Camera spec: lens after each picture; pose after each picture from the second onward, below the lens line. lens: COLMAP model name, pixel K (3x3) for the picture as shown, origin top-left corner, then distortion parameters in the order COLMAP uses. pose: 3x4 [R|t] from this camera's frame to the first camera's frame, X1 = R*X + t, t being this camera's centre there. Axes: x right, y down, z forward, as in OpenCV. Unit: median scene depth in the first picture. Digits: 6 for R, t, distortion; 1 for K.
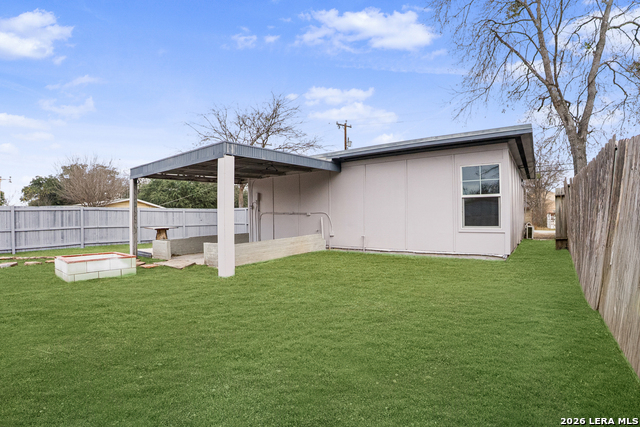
lens RADIAL K [[299.0, 0, 320.0], [0, 299.0, 213.5], [0, 0, 1]] dist [0.000577, 0.000070]
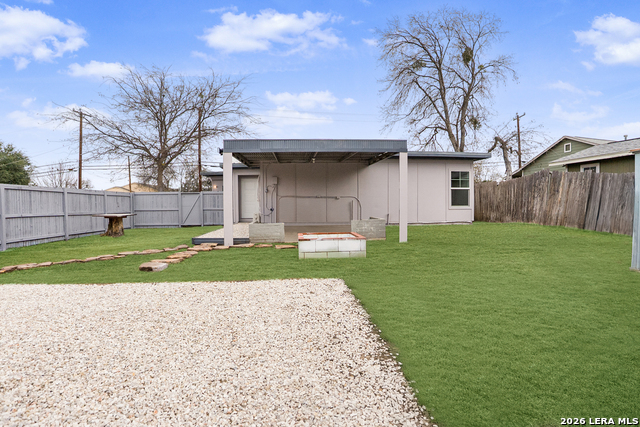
lens RADIAL K [[302.5, 0, 320.0], [0, 302.5, 213.5], [0, 0, 1]] dist [-0.063343, -0.000012]
pose [[0.753194, -0.023974, 0.657361, -0.933669], [-0.009107, 0.998860, 0.046863, 0.009075], [-0.657735, -0.041283, 0.752117, 0.192740]]
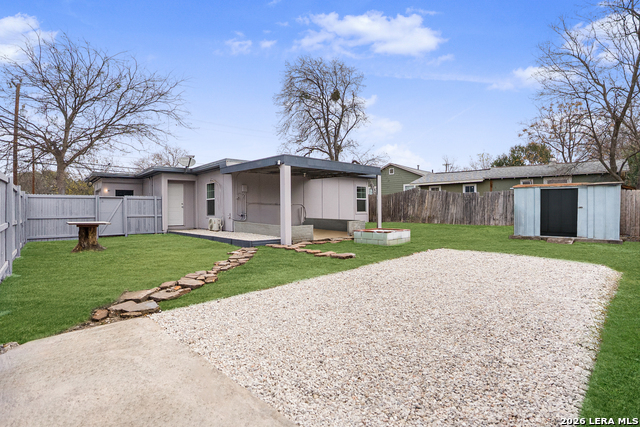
lens RADIAL K [[299.0, 0, 320.0], [0, 299.0, 213.5], [0, 0, 1]] dist [0.000577, 0.000070]
pose [[0.236428, -0.012663, 0.971566, -1.481734], [-0.014594, 0.999756, 0.016582, 0.017530], [-0.971539, -0.018099, 0.236185, 0.598516]]
